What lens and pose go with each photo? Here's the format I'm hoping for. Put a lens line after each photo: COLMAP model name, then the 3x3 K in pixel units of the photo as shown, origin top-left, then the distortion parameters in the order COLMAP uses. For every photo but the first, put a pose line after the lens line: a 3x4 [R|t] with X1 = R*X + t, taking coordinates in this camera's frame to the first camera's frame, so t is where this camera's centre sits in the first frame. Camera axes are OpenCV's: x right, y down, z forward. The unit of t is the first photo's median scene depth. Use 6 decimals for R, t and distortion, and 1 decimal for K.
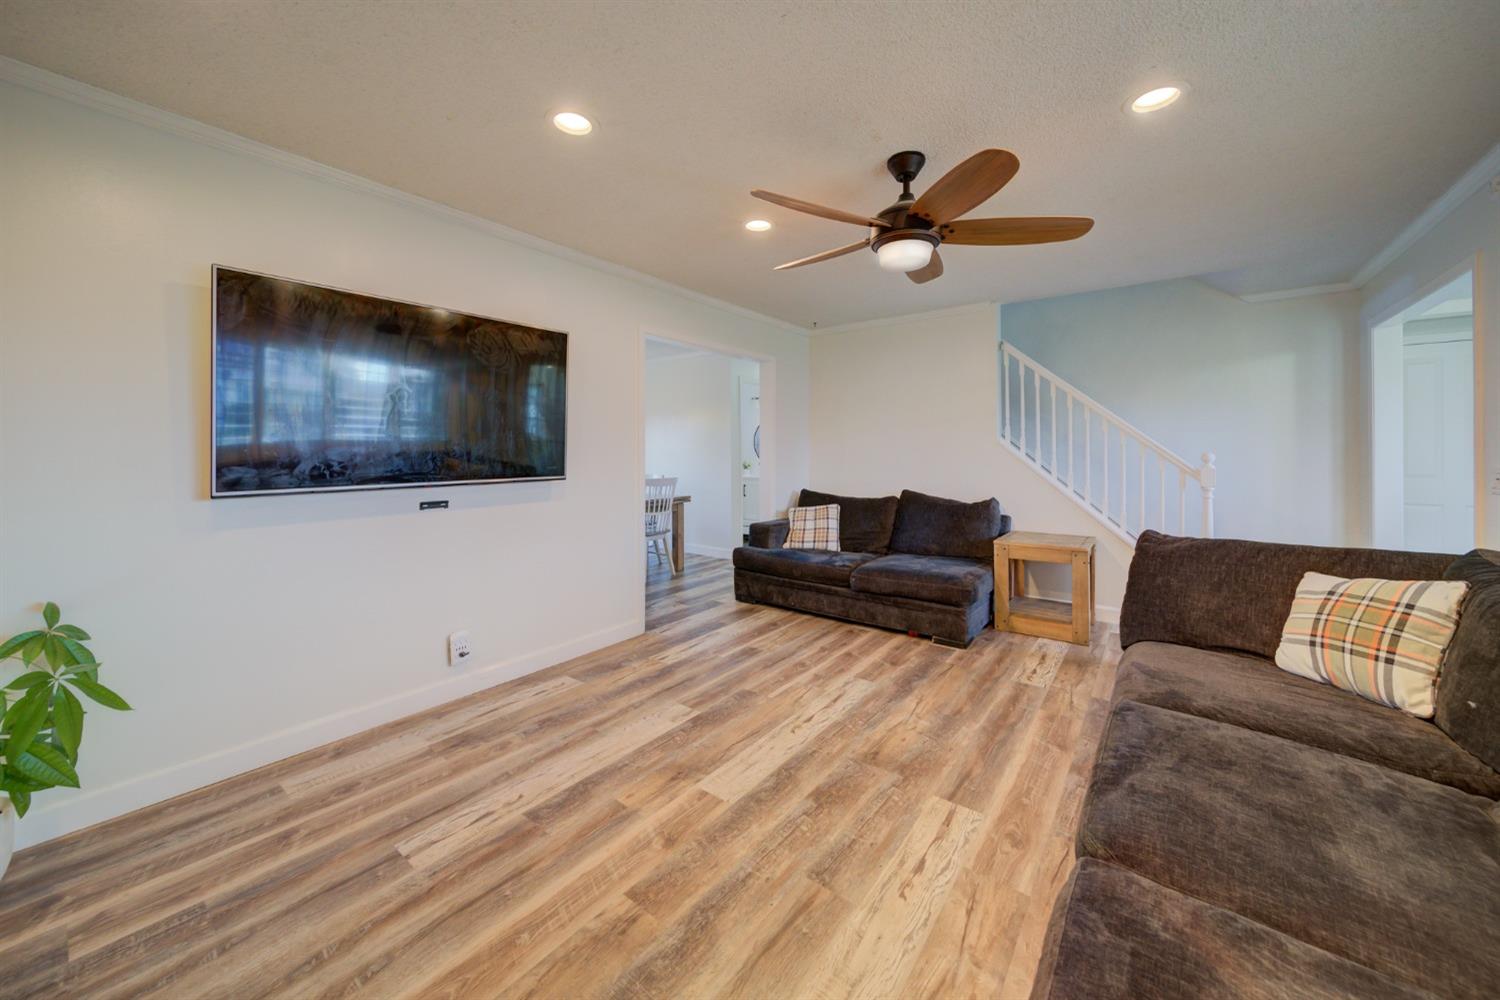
lens RADIAL K [[526.5, 0, 726.6], [0, 526.5, 448.1], [0, 0, 1]] dist [-0.001273, -0.000109]
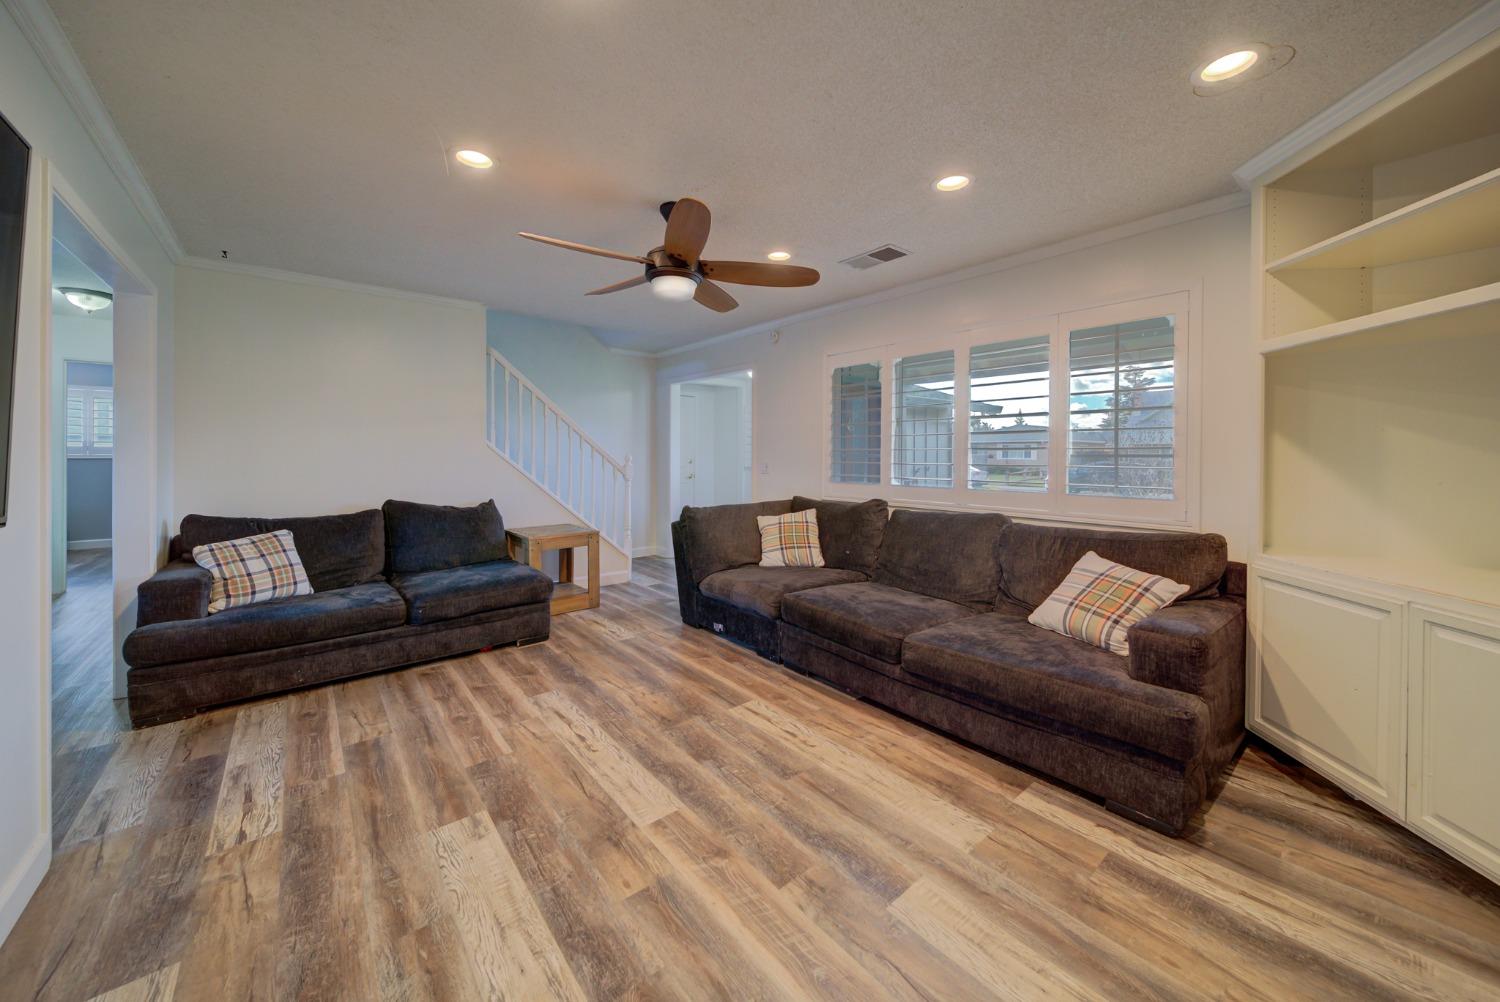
lens RADIAL K [[548.6, 0, 753.9], [0, 548.6, 459.0], [0, 0, 1]] dist [-0.000418, -0.000089]
pose [[0.212099, -0.007327, 0.977221, -0.713027], [-0.007859, 0.999927, 0.009203, 0.004808], [-0.977217, -0.009632, 0.212025, 0.480438]]
